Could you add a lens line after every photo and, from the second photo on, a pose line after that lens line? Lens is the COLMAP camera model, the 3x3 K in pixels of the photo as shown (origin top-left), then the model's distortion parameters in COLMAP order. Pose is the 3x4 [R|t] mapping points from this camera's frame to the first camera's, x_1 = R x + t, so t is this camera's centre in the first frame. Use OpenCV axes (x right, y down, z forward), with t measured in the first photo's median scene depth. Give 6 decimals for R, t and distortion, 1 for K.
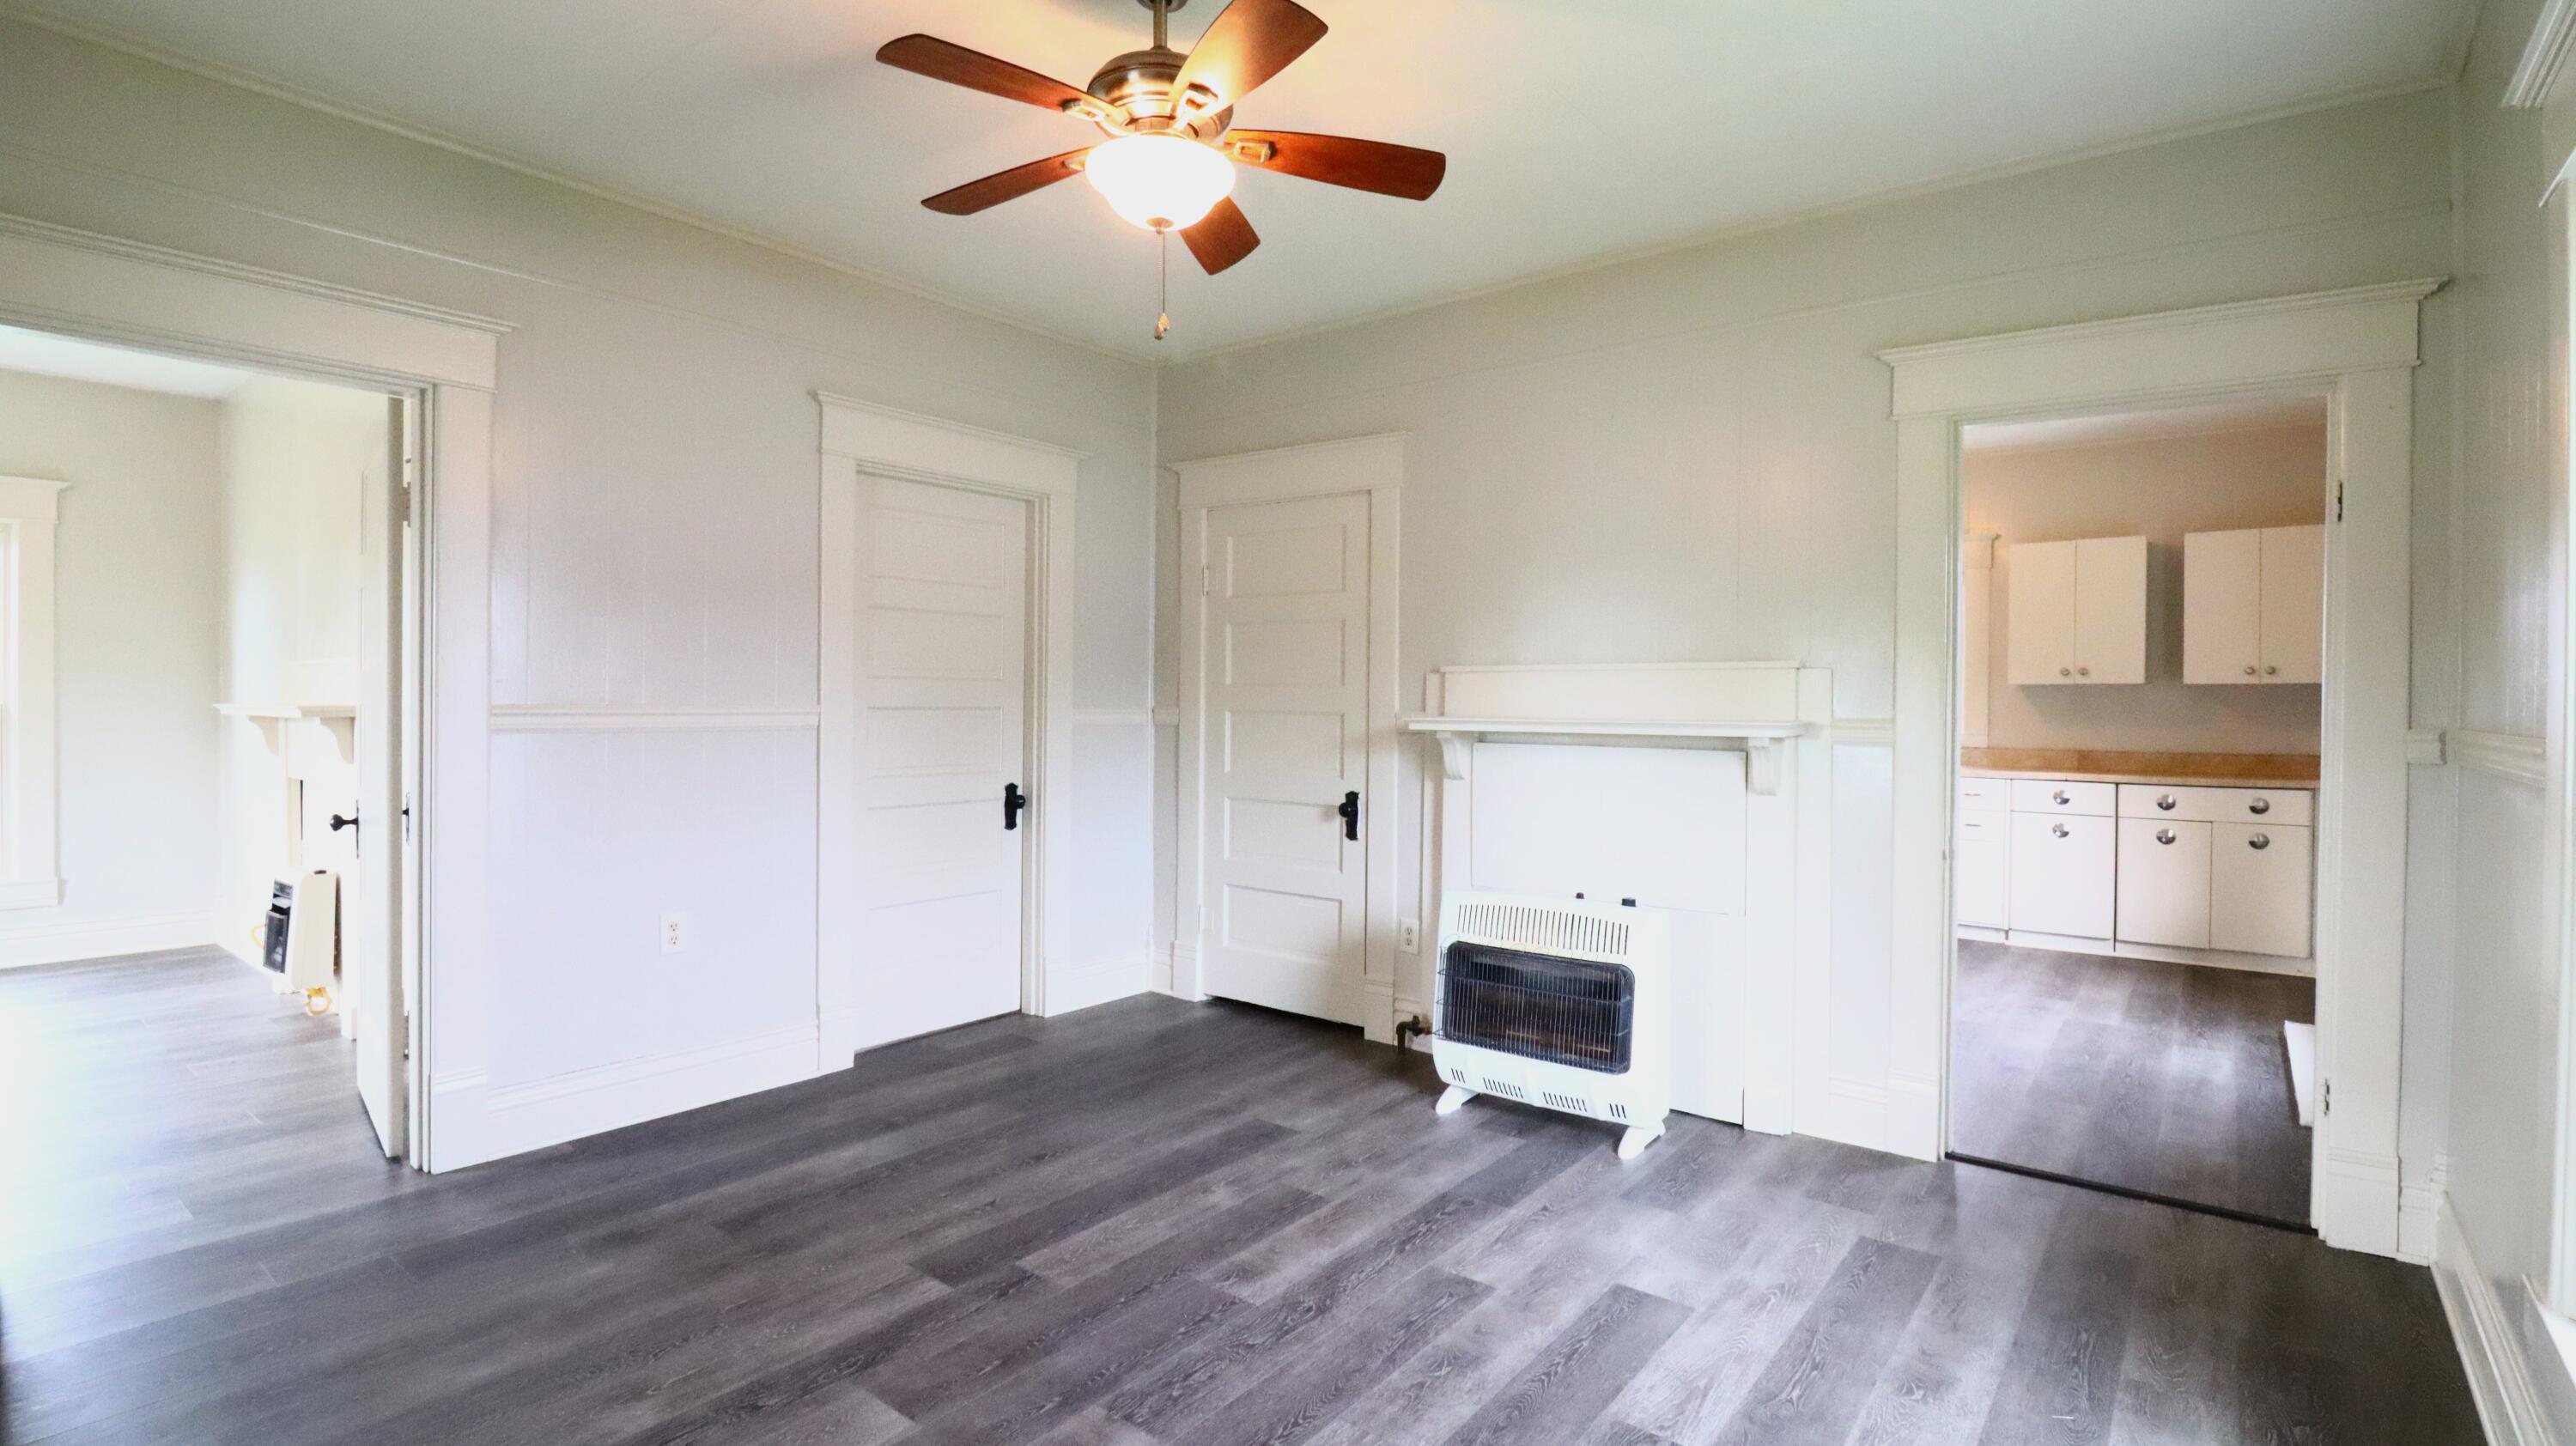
lens RADIAL K [[1197.6, 0, 1282.6], [0, 1197.6, 719.3], [0, 0, 1]] dist [-0.014404, -0.003788]
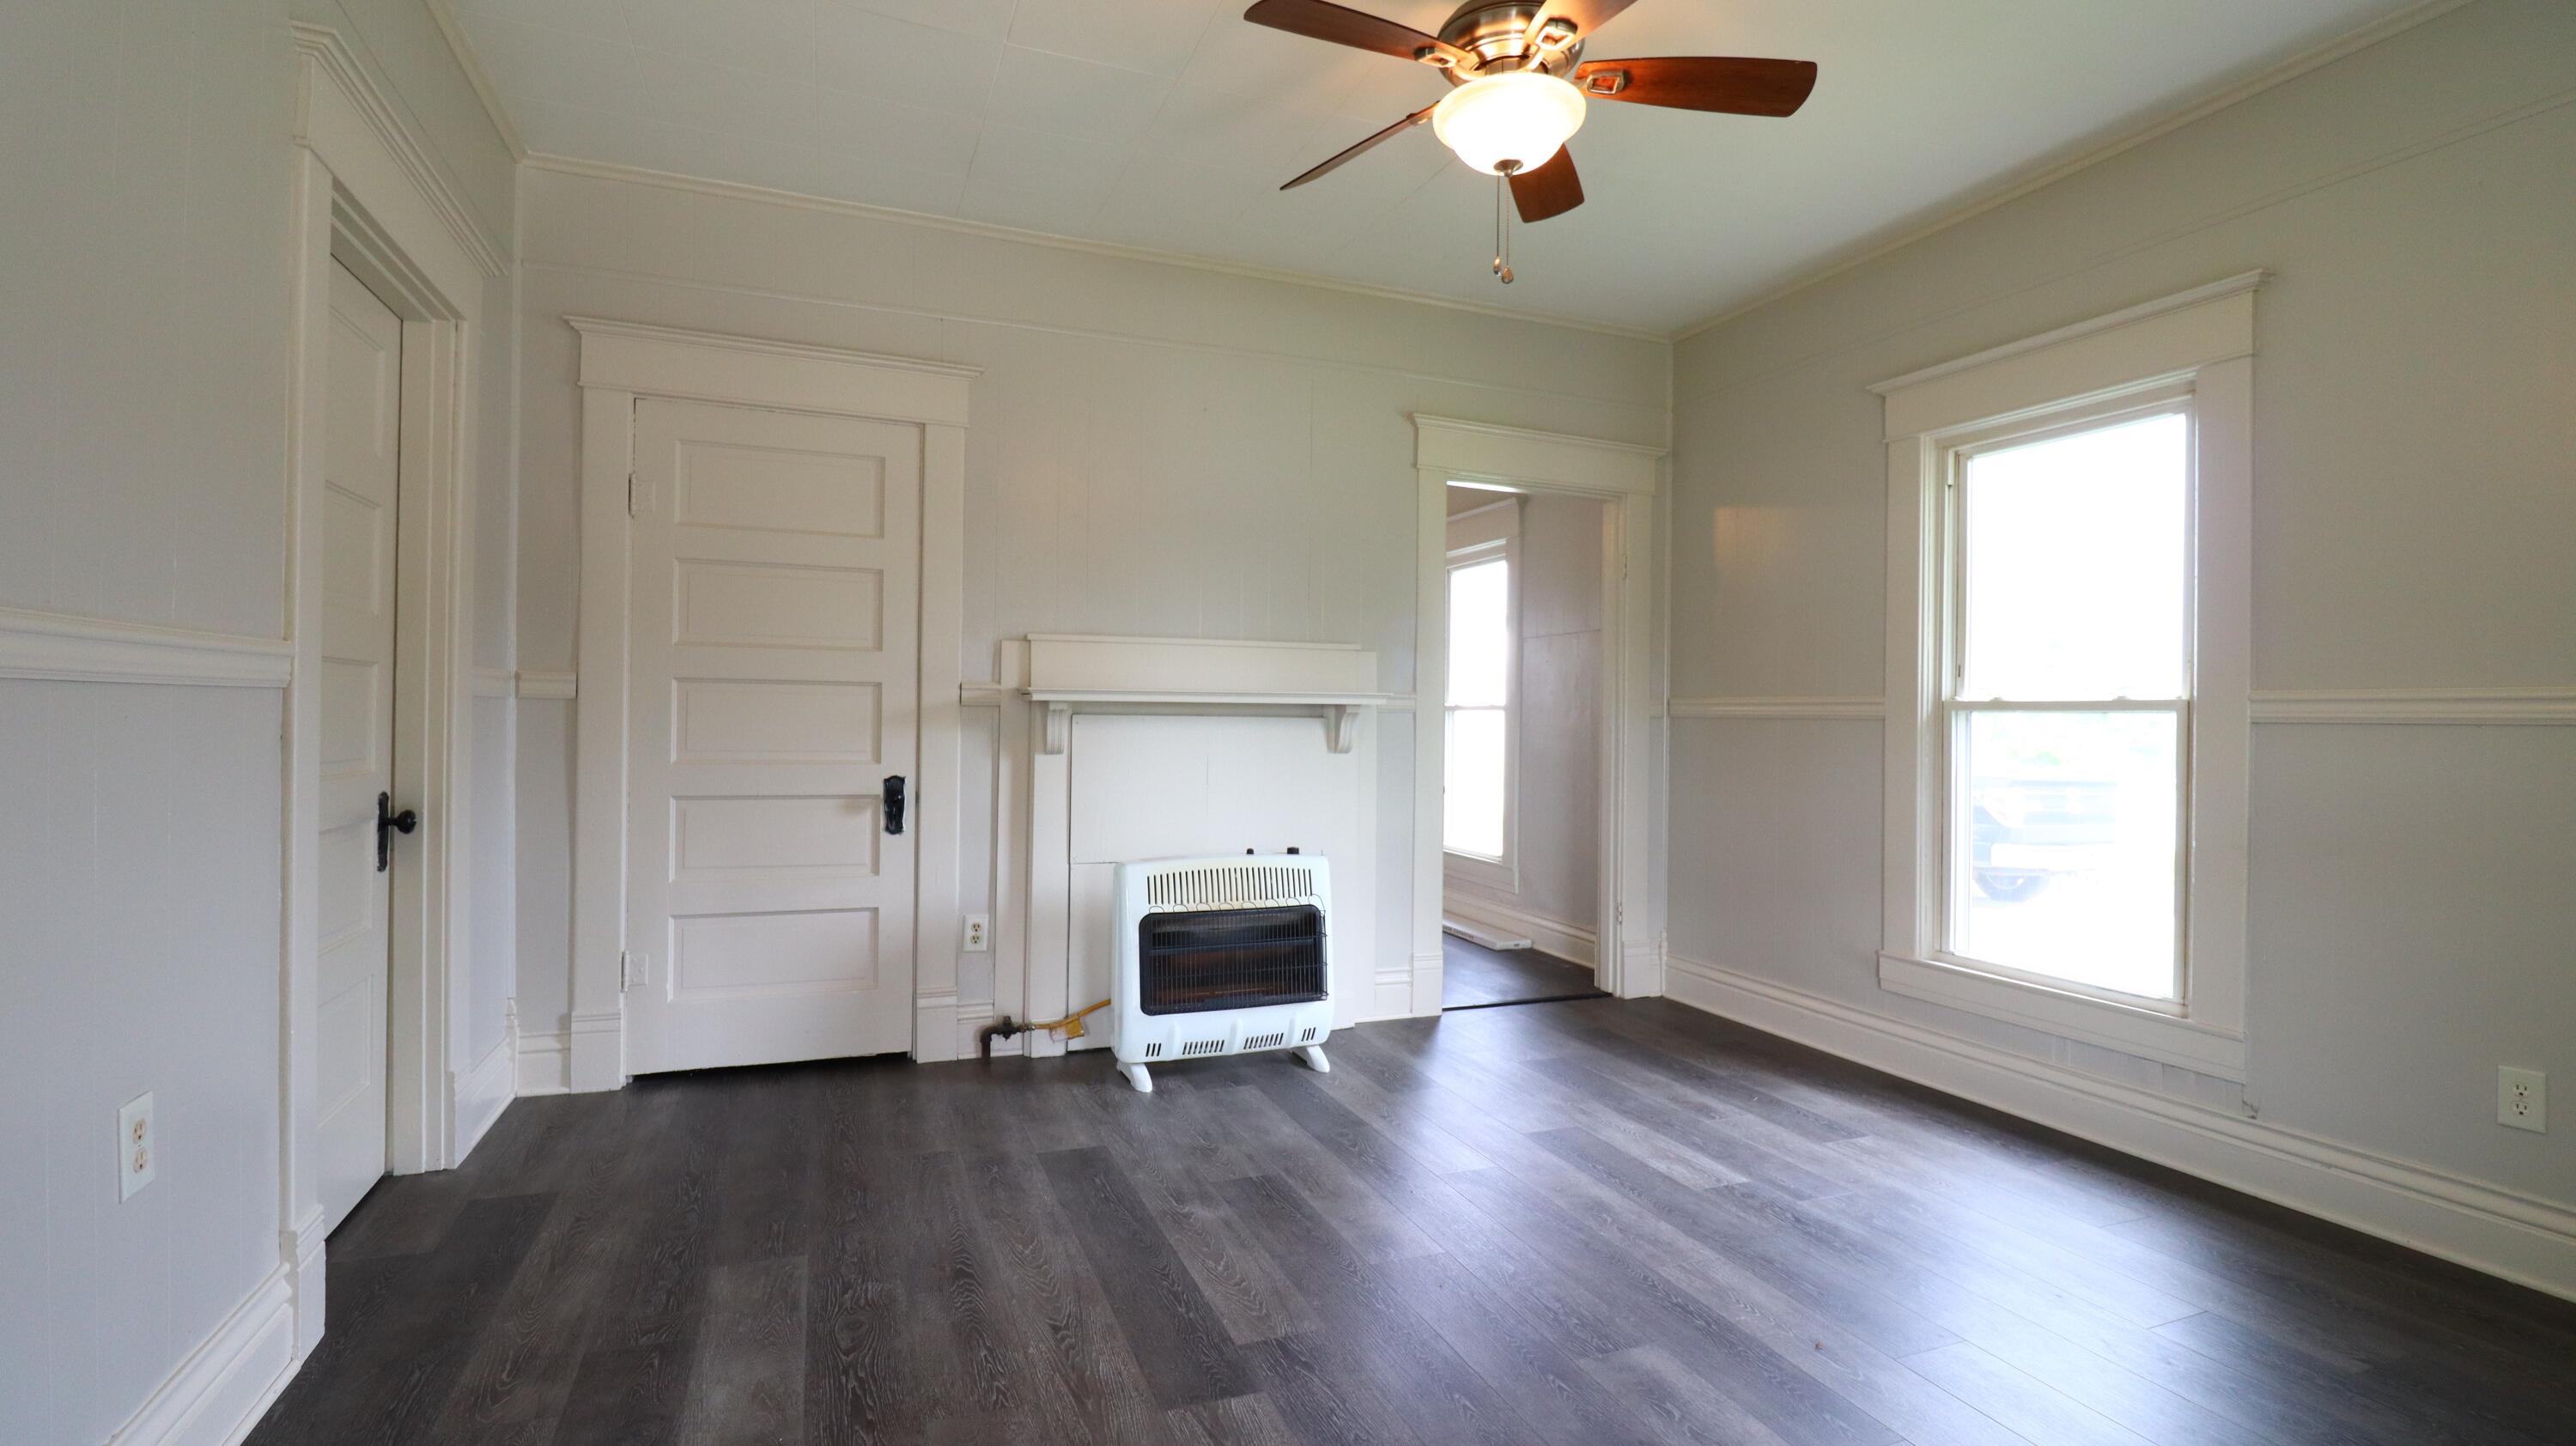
lens RADIAL K [[1197.6, 0, 1286.7], [0, 1197.6, 720.5], [0, 0, 1]] dist [-0.014404, -0.003788]
pose [[0.504510, -0.006220, 0.863383, -0.840907], [0.007133, 0.999970, 0.003036, 0.032138], [-0.863376, 0.004627, 0.504539, 0.529905]]
